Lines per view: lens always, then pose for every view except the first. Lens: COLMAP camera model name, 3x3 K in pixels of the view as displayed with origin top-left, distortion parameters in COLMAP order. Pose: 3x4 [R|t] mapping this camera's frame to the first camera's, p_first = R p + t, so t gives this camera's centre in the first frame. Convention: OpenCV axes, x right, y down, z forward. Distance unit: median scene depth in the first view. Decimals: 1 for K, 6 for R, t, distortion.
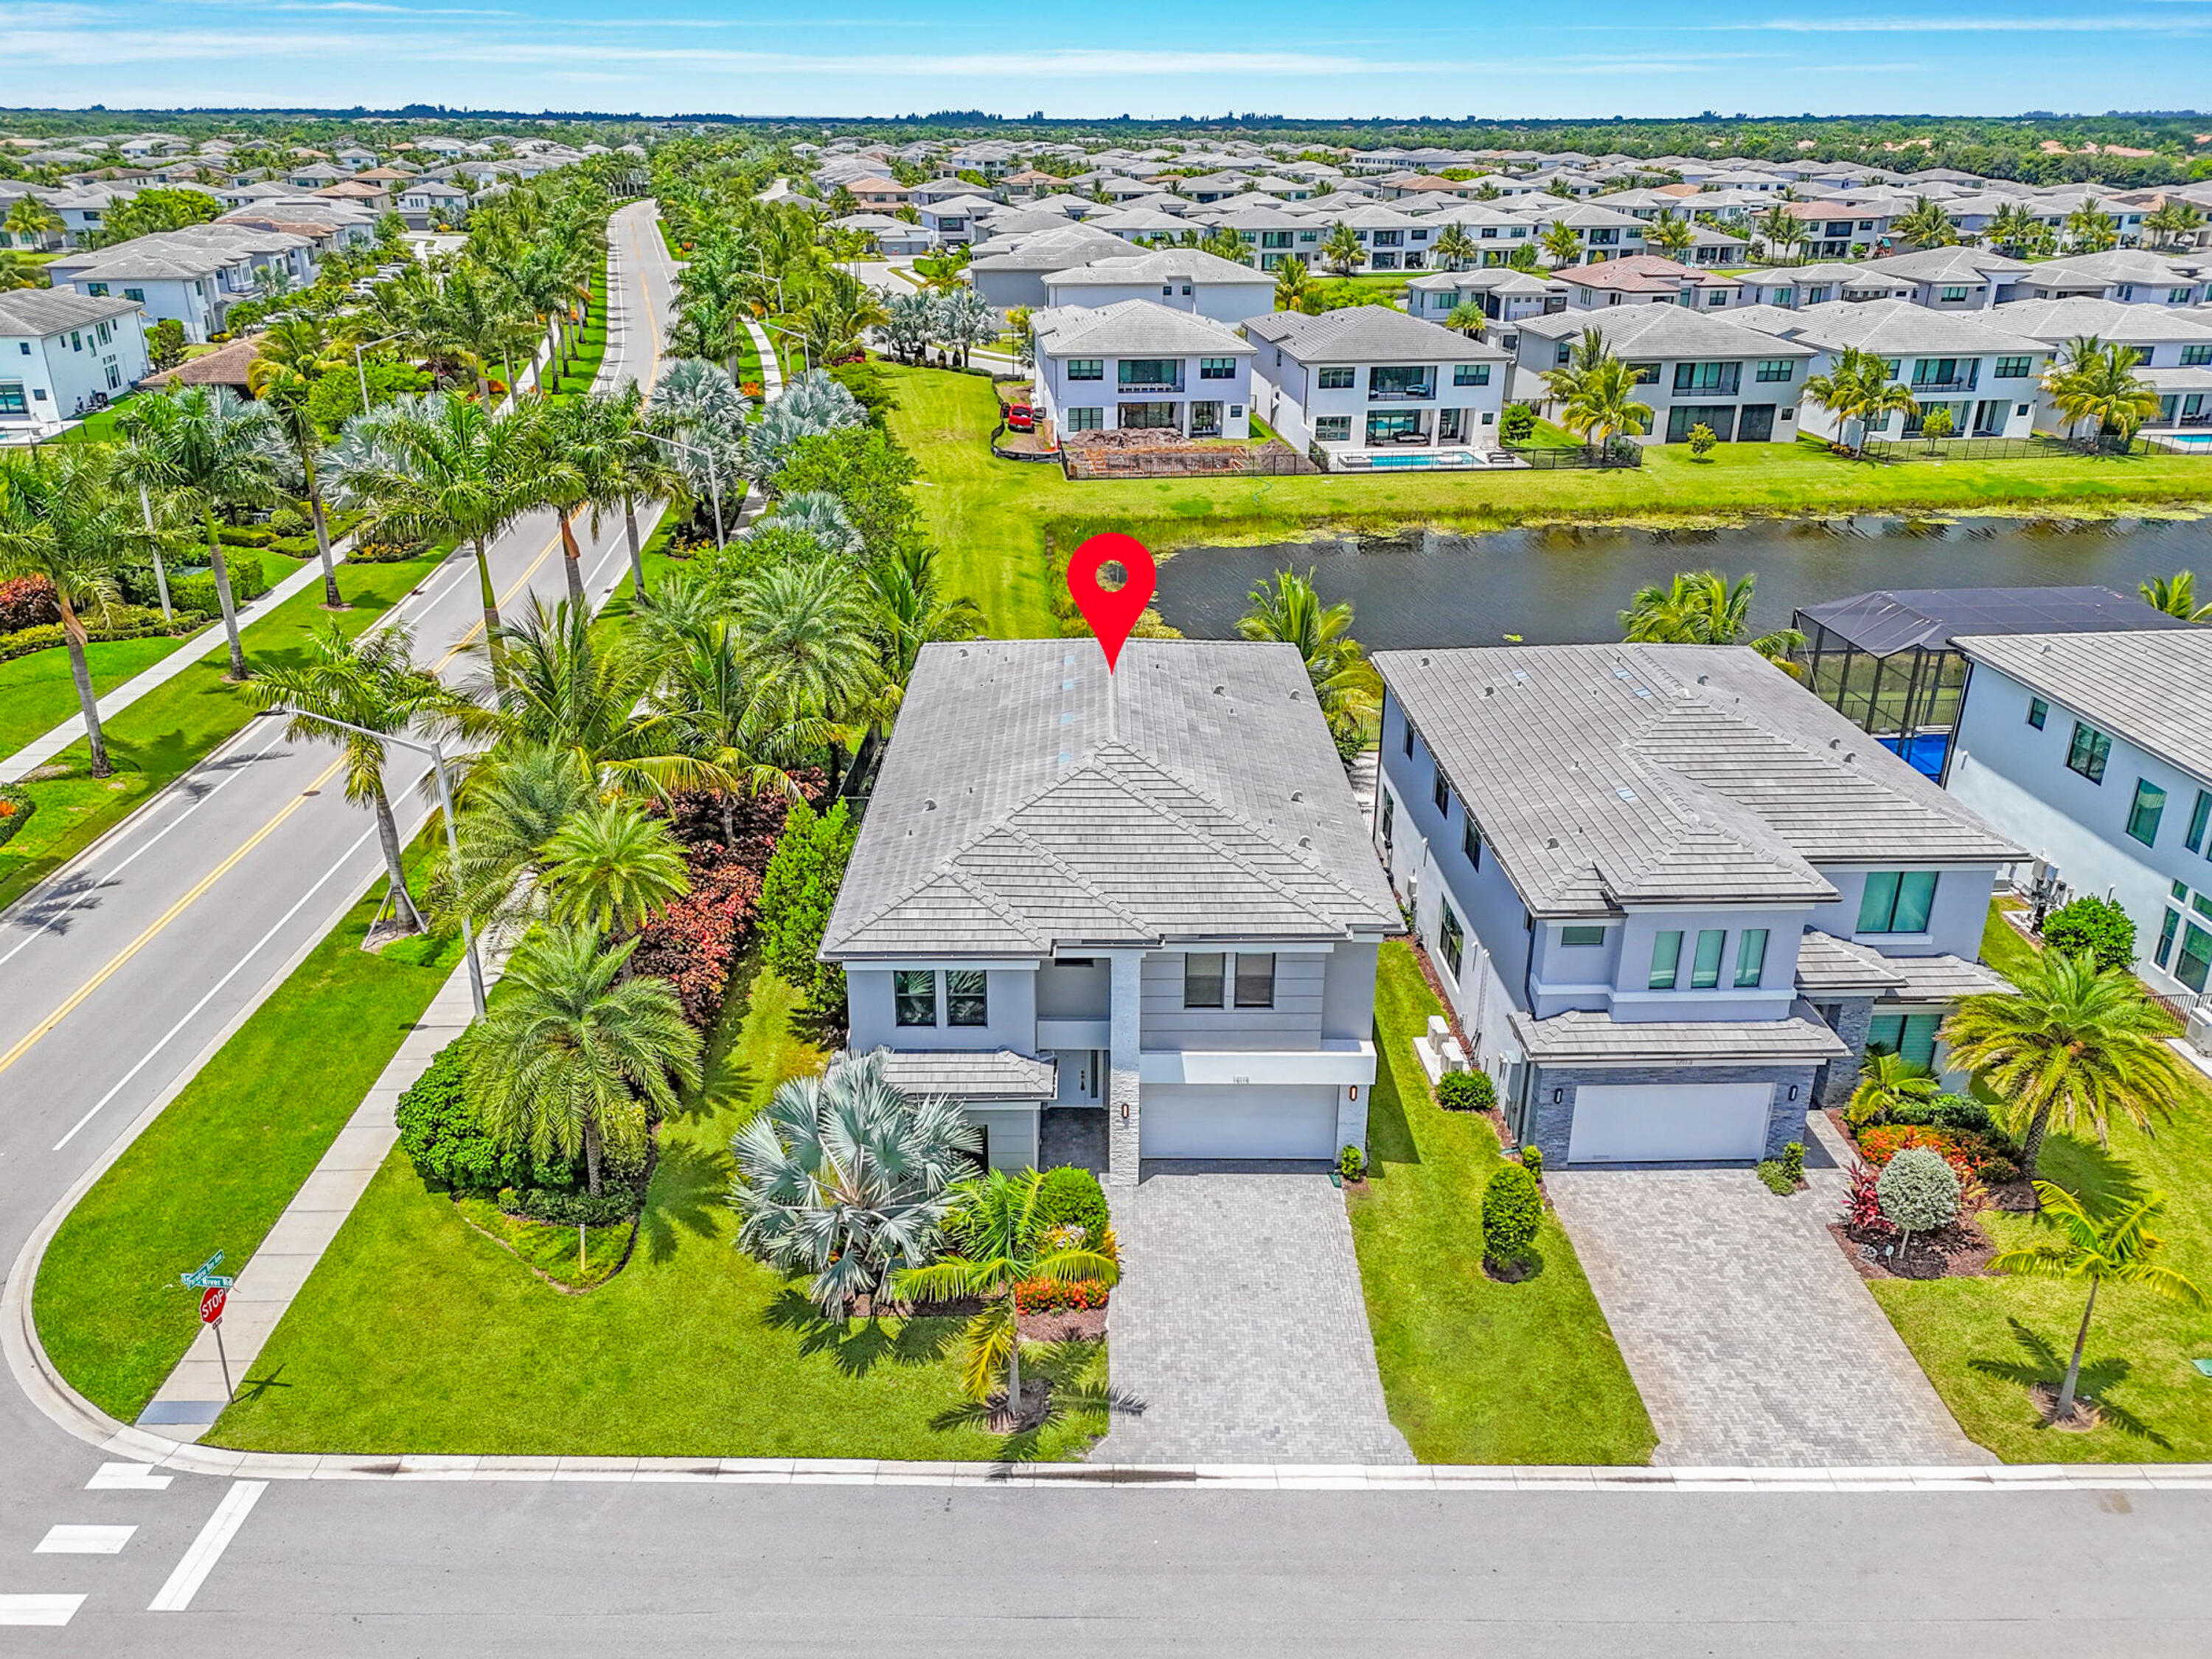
lens RADIAL K [[1641.8, 0, 1106.0], [0, 1641.8, 829.5], [0, 0, 1]] dist [0.070700, -0.075514]
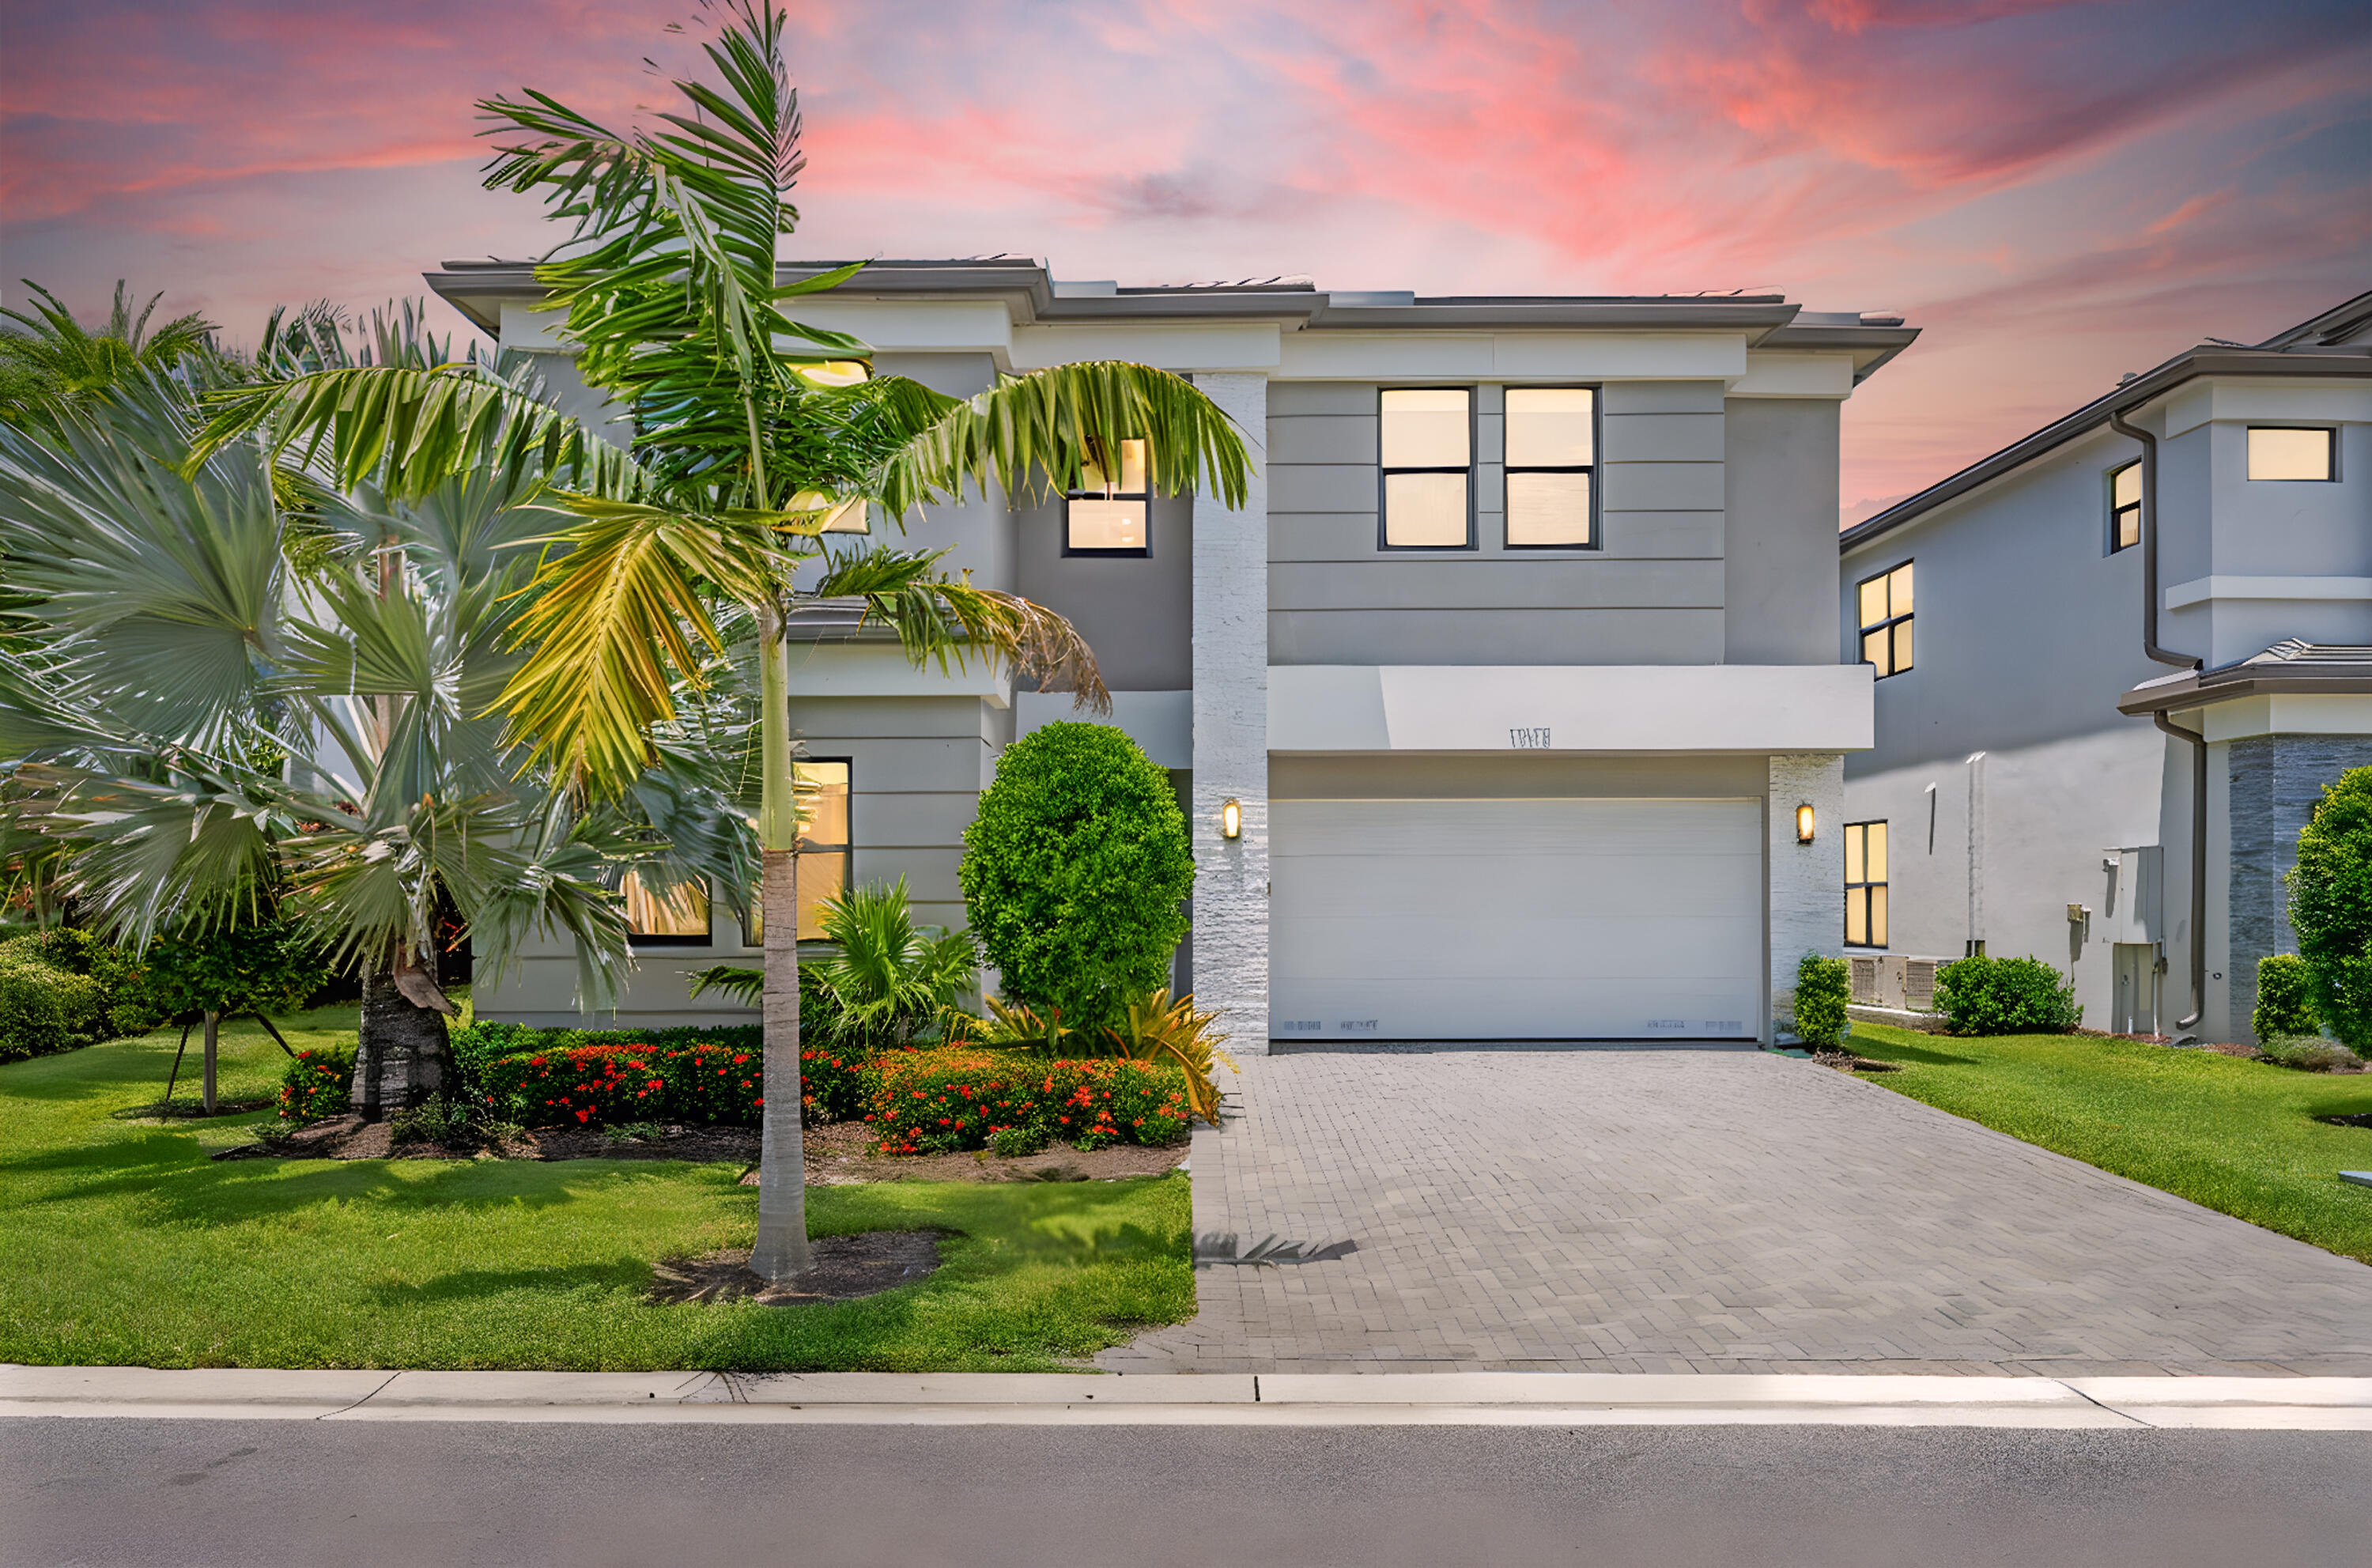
lens RADIAL K [[1569.5, 0, 1183.6], [0, 1569.5, 939.8], [0, 0, 1]] dist [-0.002357, -0.000101]
pose [[0.999980, -0.004969, -0.003893, 0.001721], [0.003126, 0.925623, -0.378435, 0.356989], [0.005483, 0.378416, 0.925620, 0.714739]]
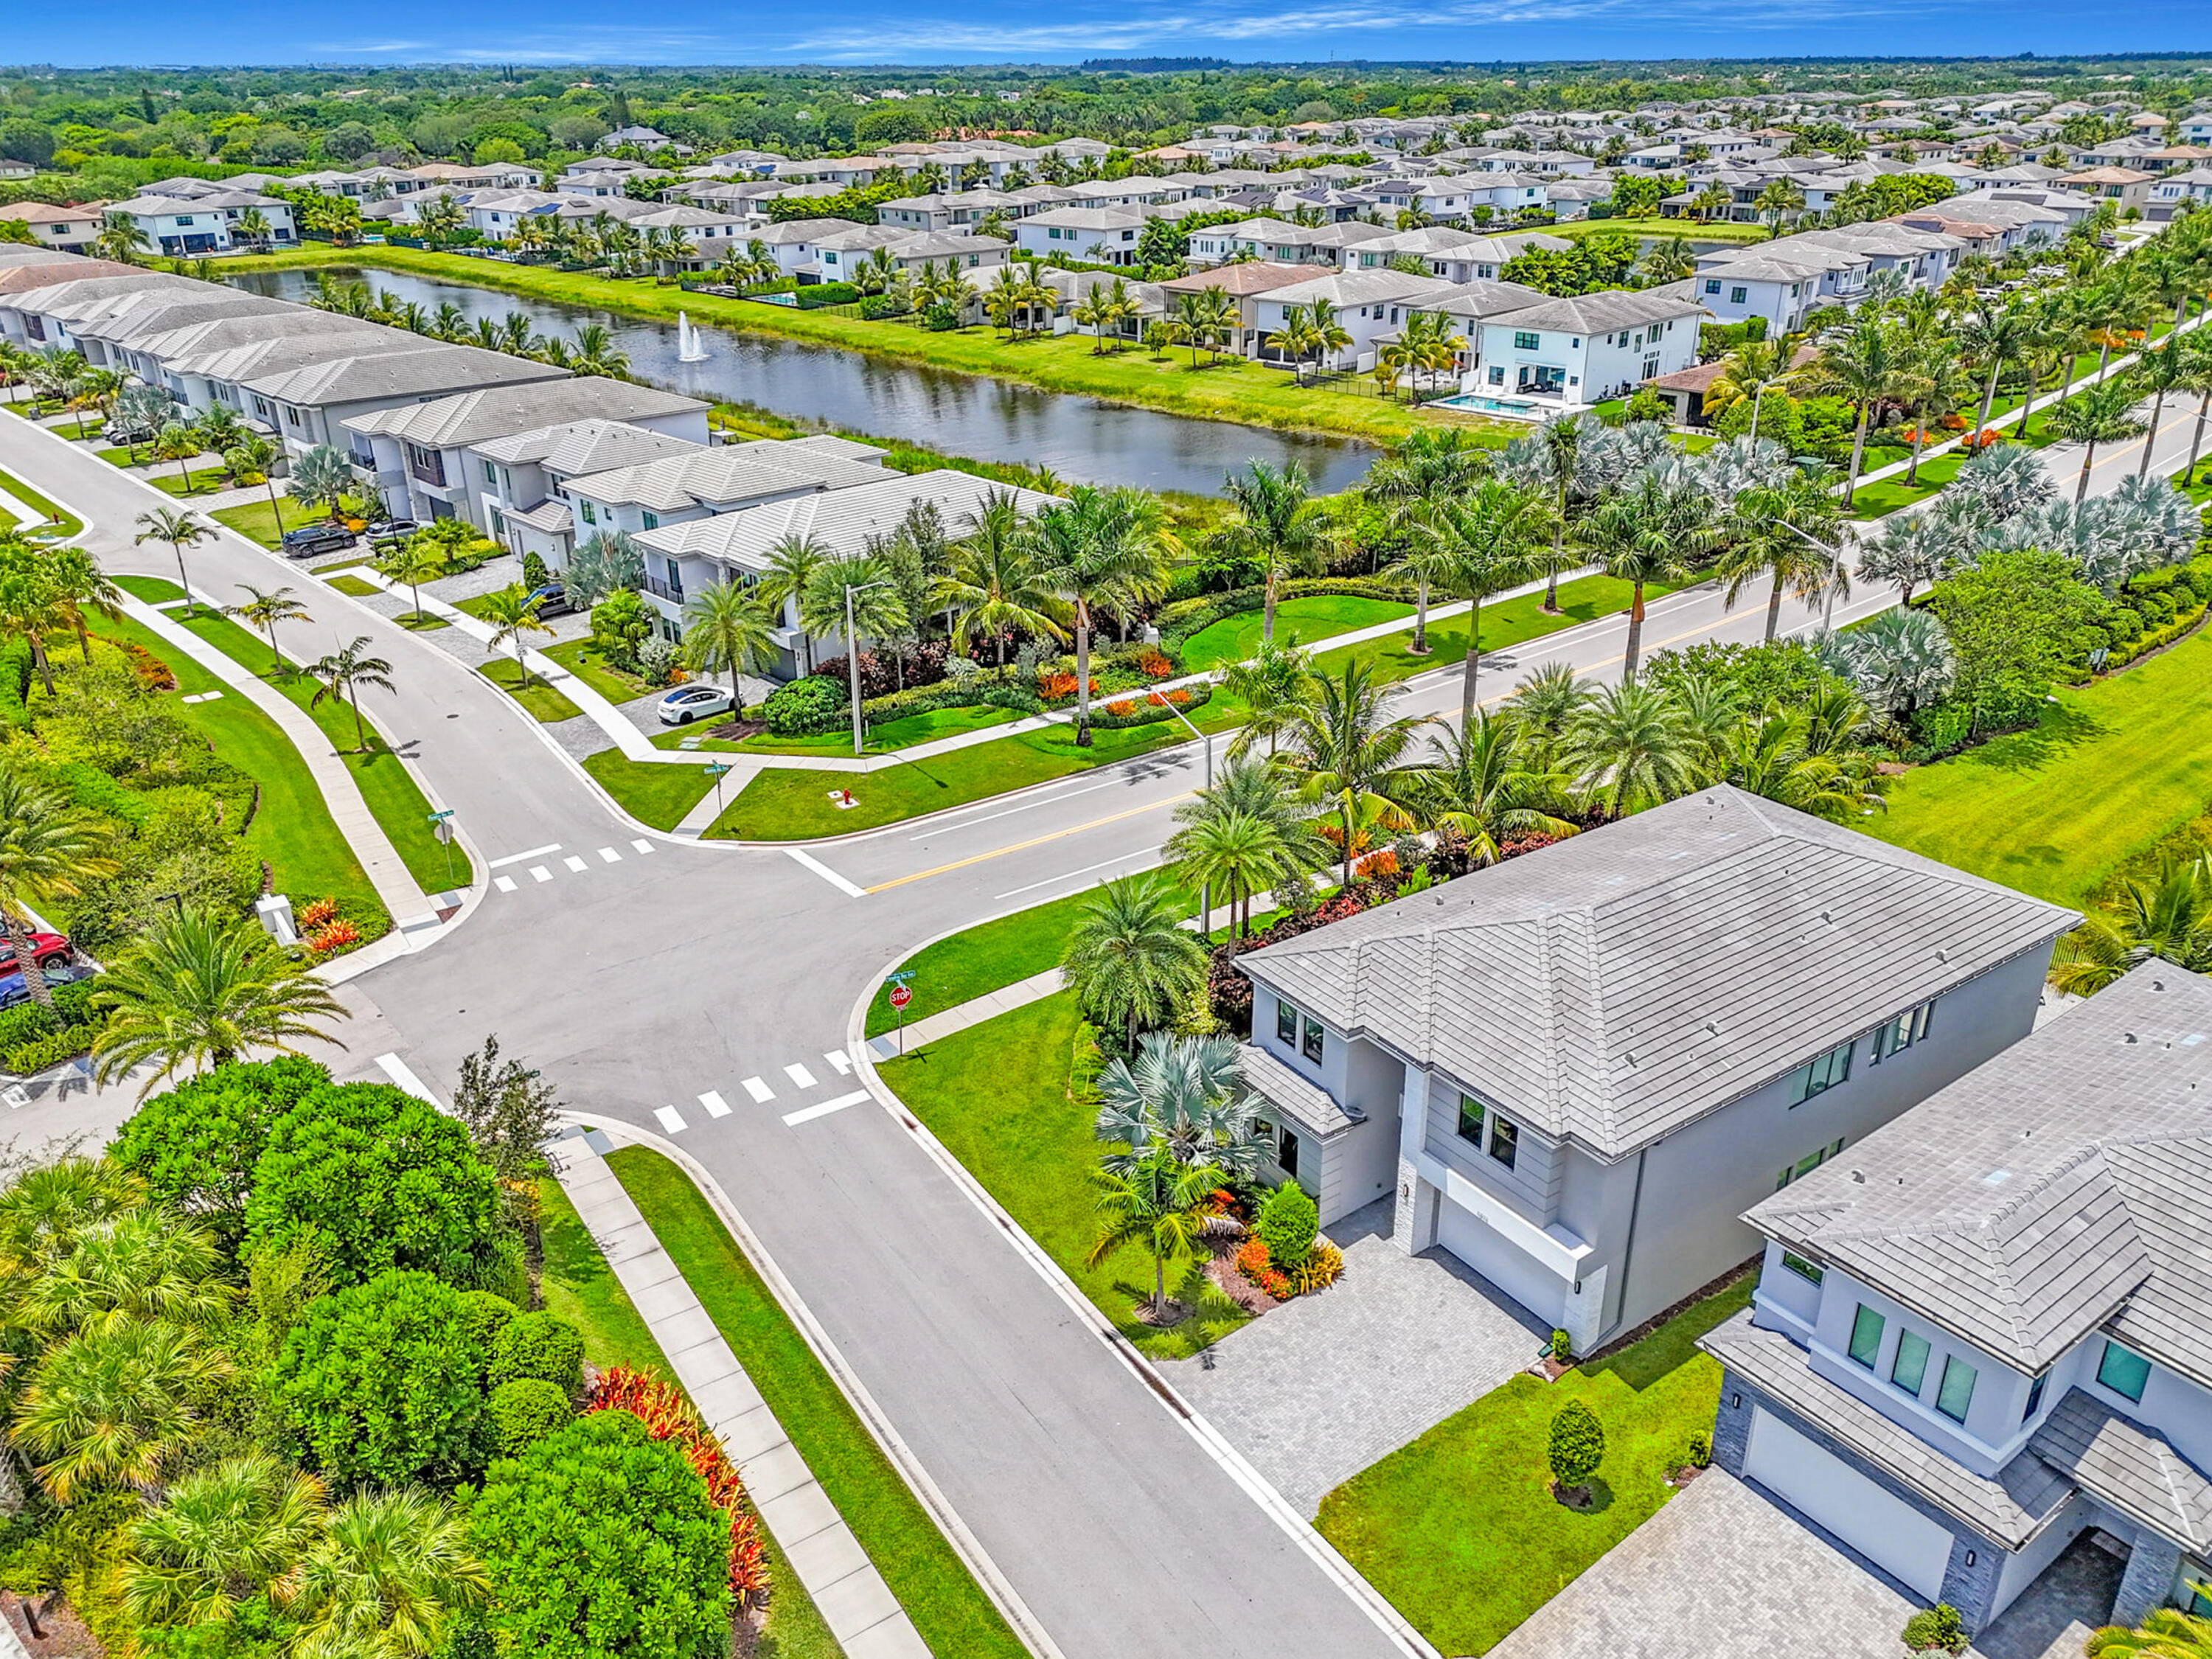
lens RADIAL K [[1641.8, 0, 1106.0], [0, 1641.8, 829.5], [0, 0, 1]] dist [0.070700, -0.075514]
pose [[0.562174, 0.337802, -0.754885, 0.758628], [-0.316510, 0.931165, 0.180976, -0.239212], [0.764056, 0.137189, 0.630394, 0.035378]]
